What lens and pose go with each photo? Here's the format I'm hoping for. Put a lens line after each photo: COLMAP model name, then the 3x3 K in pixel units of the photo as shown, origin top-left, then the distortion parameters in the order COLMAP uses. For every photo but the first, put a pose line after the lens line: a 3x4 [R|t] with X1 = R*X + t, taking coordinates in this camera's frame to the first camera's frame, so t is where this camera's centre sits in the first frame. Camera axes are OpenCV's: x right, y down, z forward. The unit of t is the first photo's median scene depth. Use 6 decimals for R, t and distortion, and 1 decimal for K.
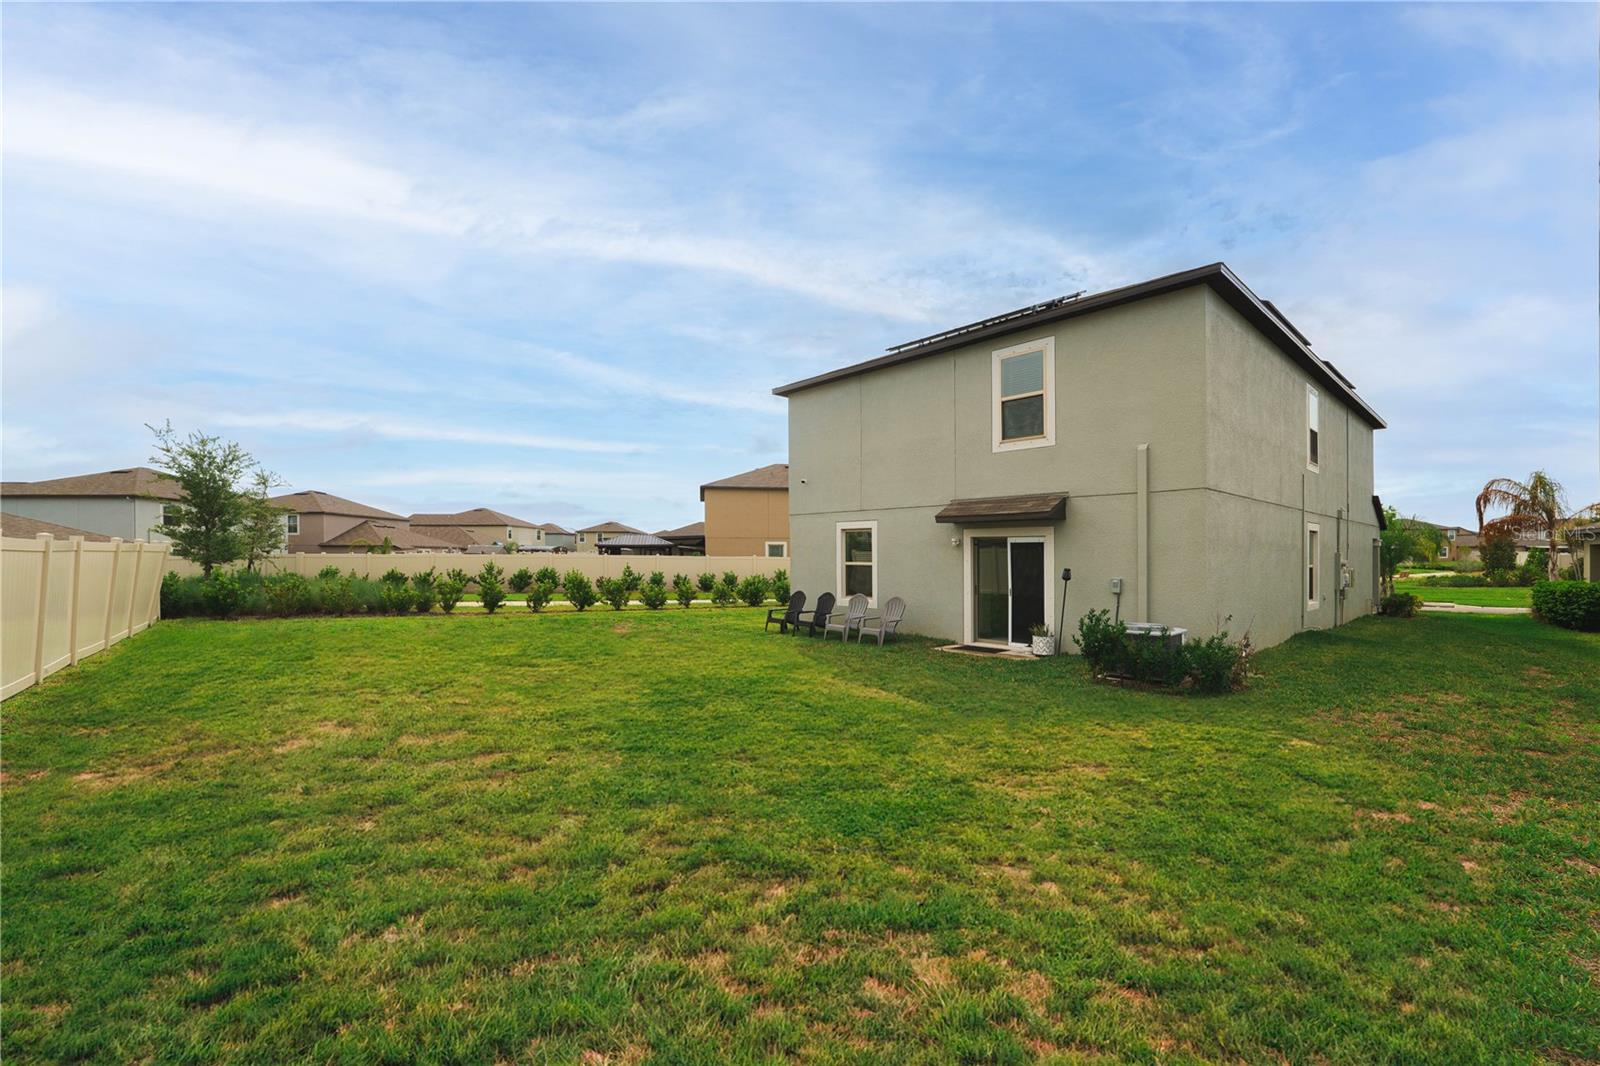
lens RADIAL K [[653.9, 0, 808.9], [0, 653.9, 536.3], [0, 0, 1]] dist [0.002655, 0.000414]
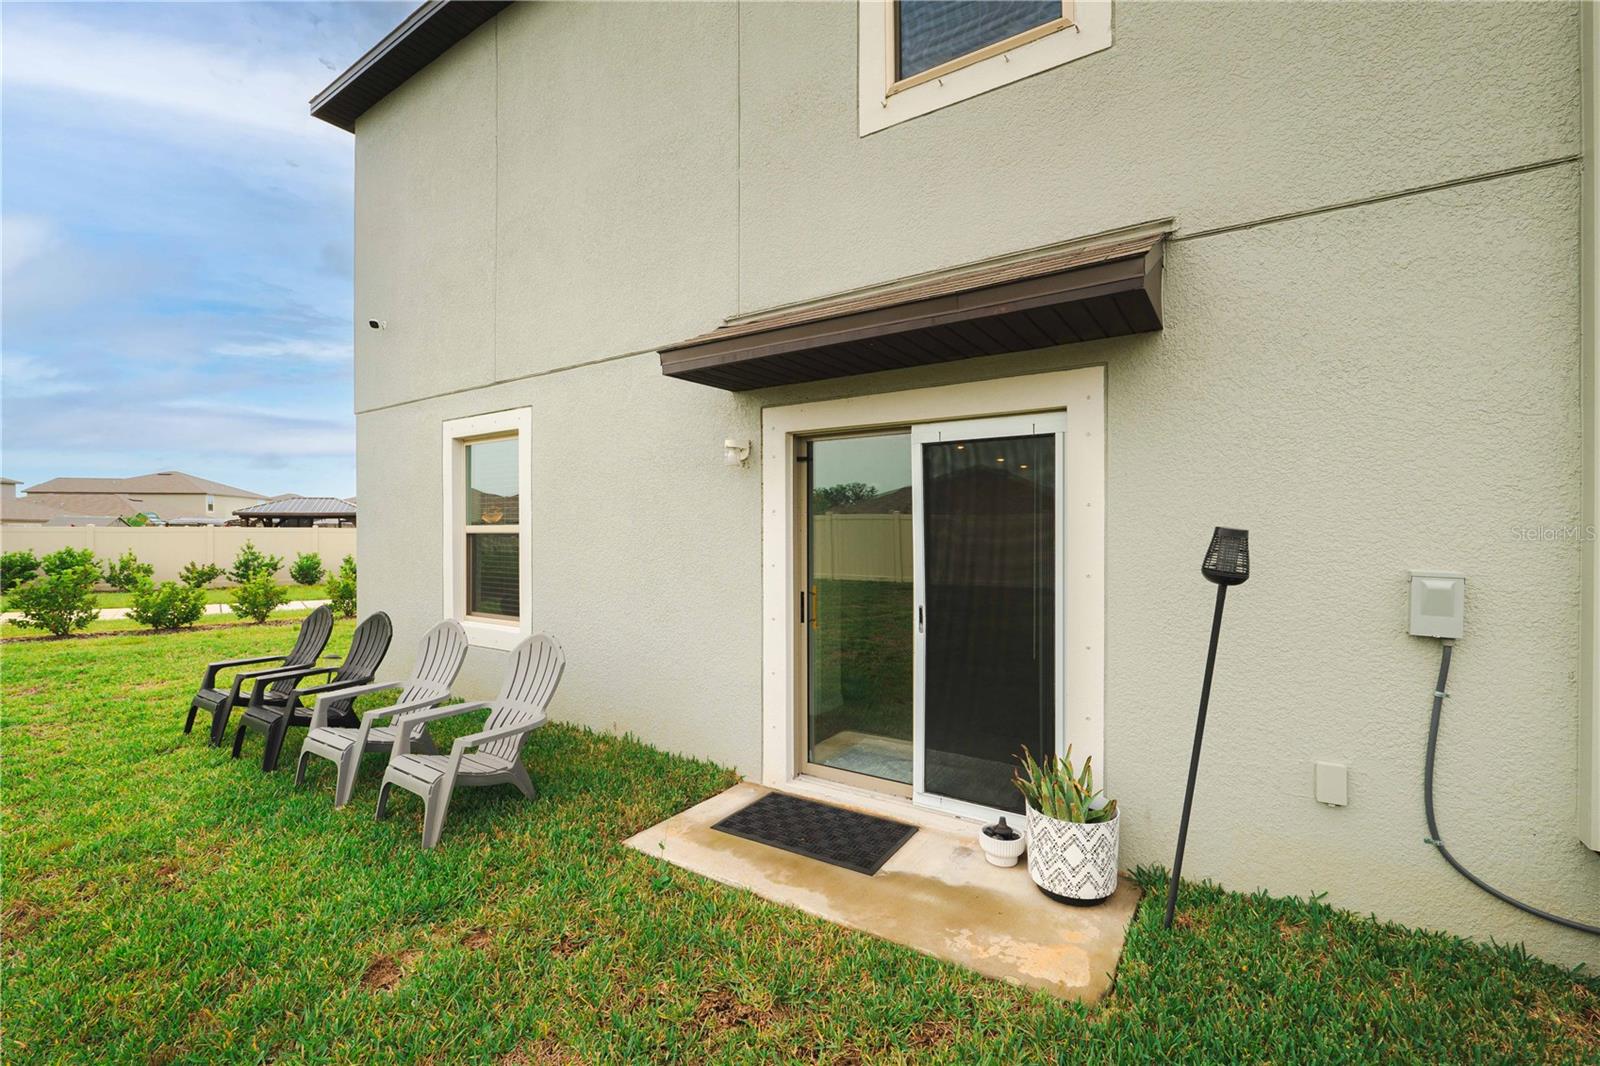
lens RADIAL K [[653.9, 0, 798.0], [0, 653.9, 534.2], [0, 0, 1]] dist [0.002655, 0.000414]
pose [[0.966703, -0.005333, 0.255847, 0.174088], [-0.003023, 0.999475, 0.032255, 0.037824], [-0.255885, -0.031954, 0.966179, 0.700798]]
